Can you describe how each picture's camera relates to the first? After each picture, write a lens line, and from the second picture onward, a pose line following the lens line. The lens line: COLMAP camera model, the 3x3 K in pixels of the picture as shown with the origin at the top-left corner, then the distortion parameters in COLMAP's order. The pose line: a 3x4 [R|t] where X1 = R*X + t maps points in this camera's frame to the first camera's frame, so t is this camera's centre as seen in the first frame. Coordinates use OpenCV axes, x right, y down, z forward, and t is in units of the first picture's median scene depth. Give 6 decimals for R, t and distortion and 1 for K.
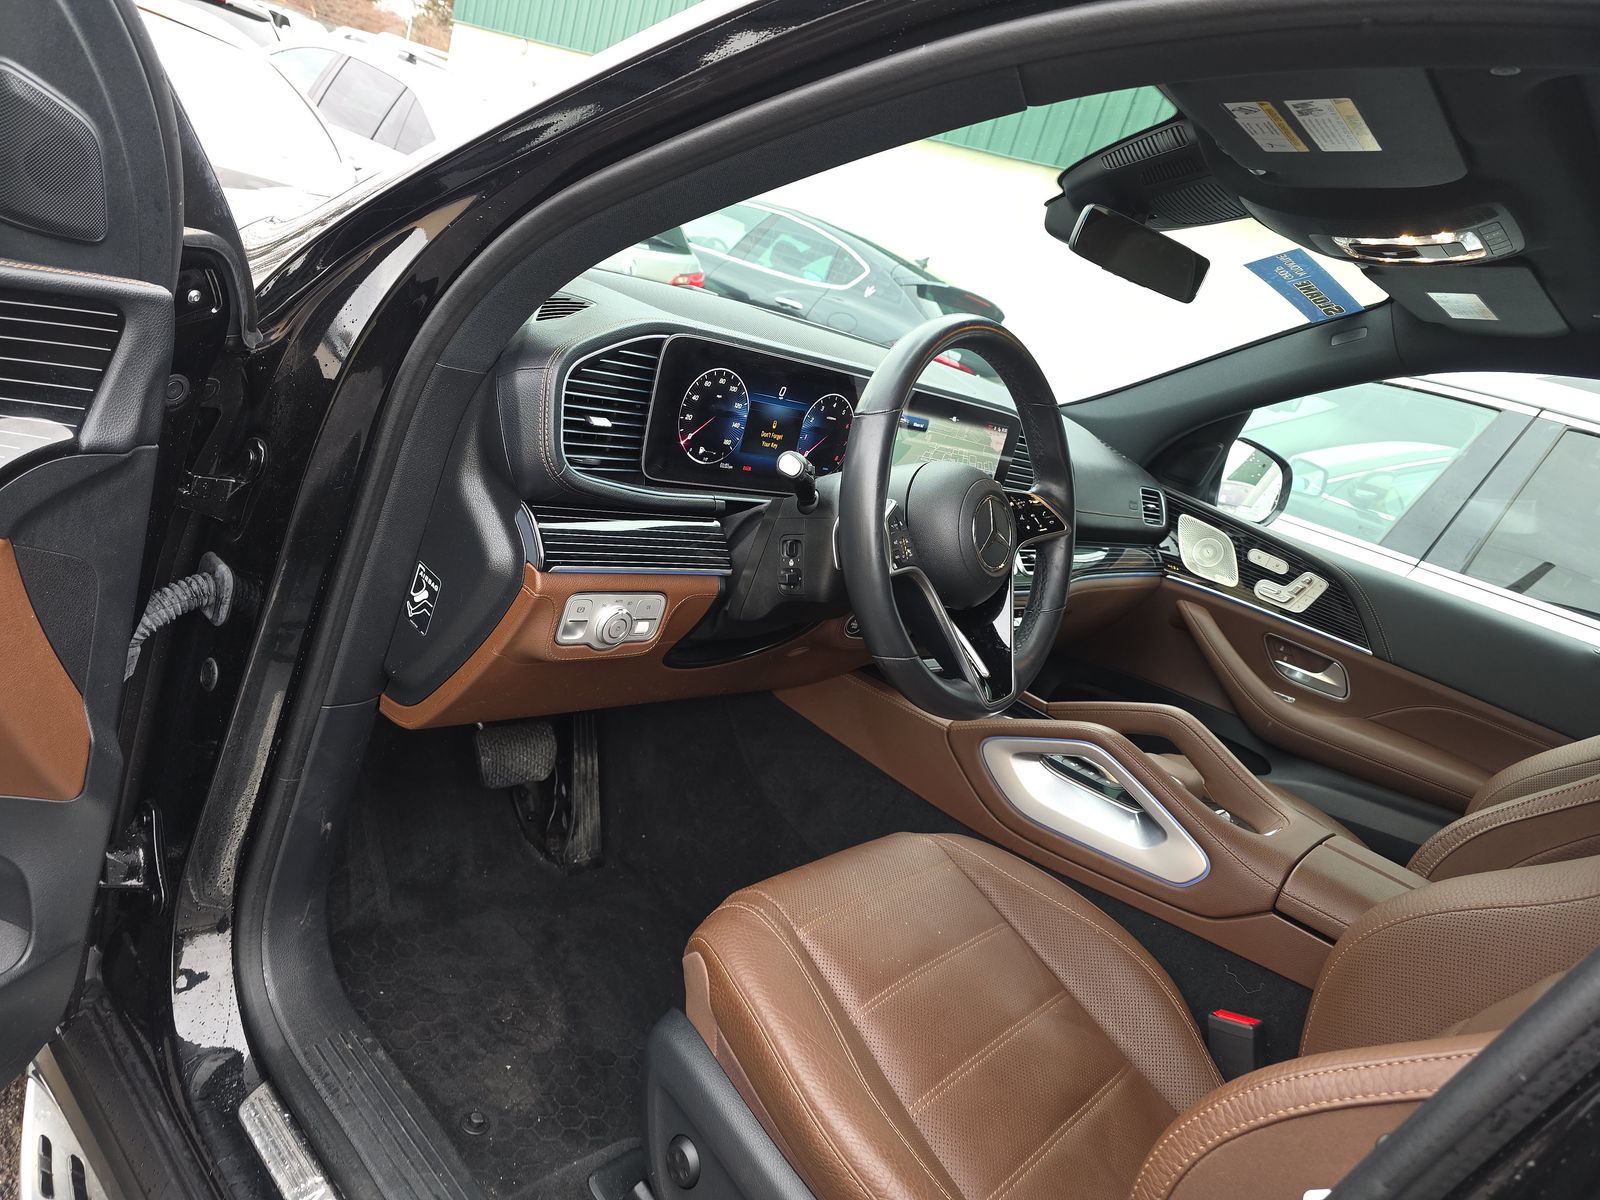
lens RADIAL K [[1072.4, 0, 714.3], [0, 1072.4, 546.0], [0, 0, 1]] dist [0.018408, -0.006473]
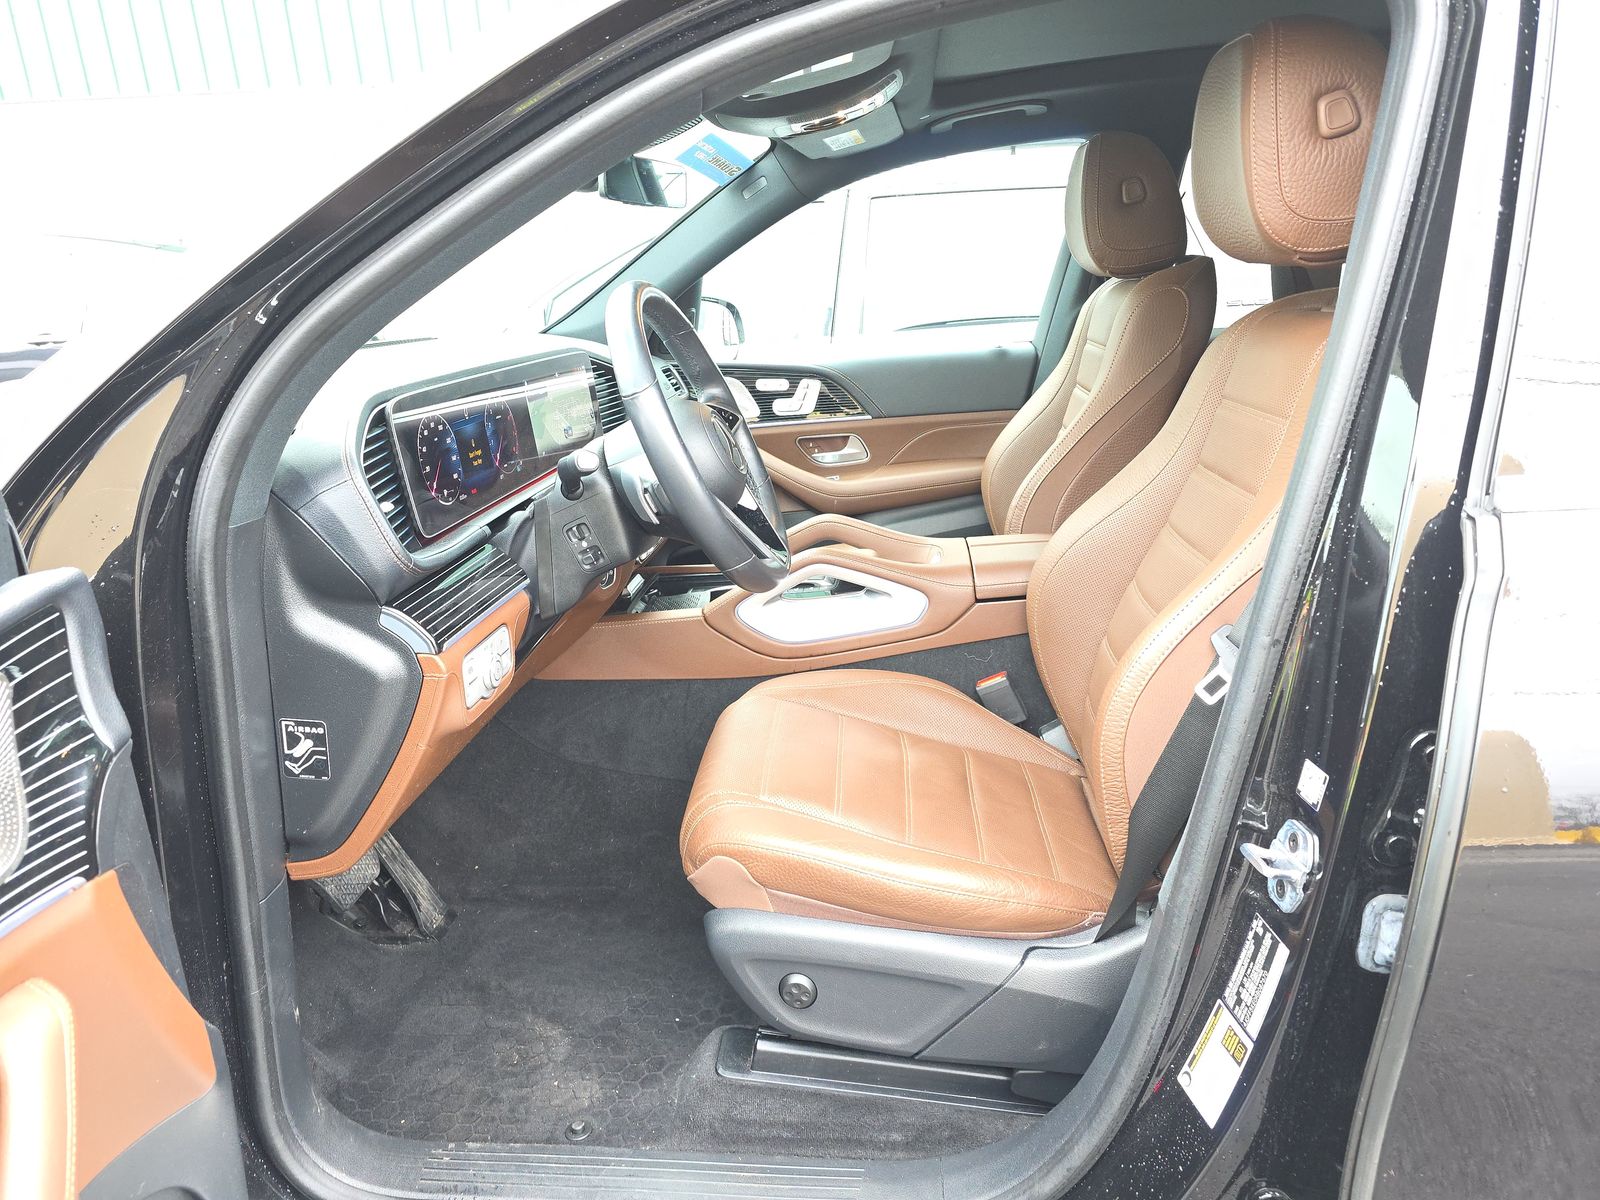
lens RADIAL K [[1072.4, 0, 798.4], [0, 1072.4, 588.0], [0, 0, 1]] dist [0.018408, -0.006473]
pose [[0.733135, -0.487364, 0.474331, -0.340738], [0.432520, 0.872366, 0.227825, -0.110570], [-0.524824, 0.038131, 0.850357, -0.082337]]
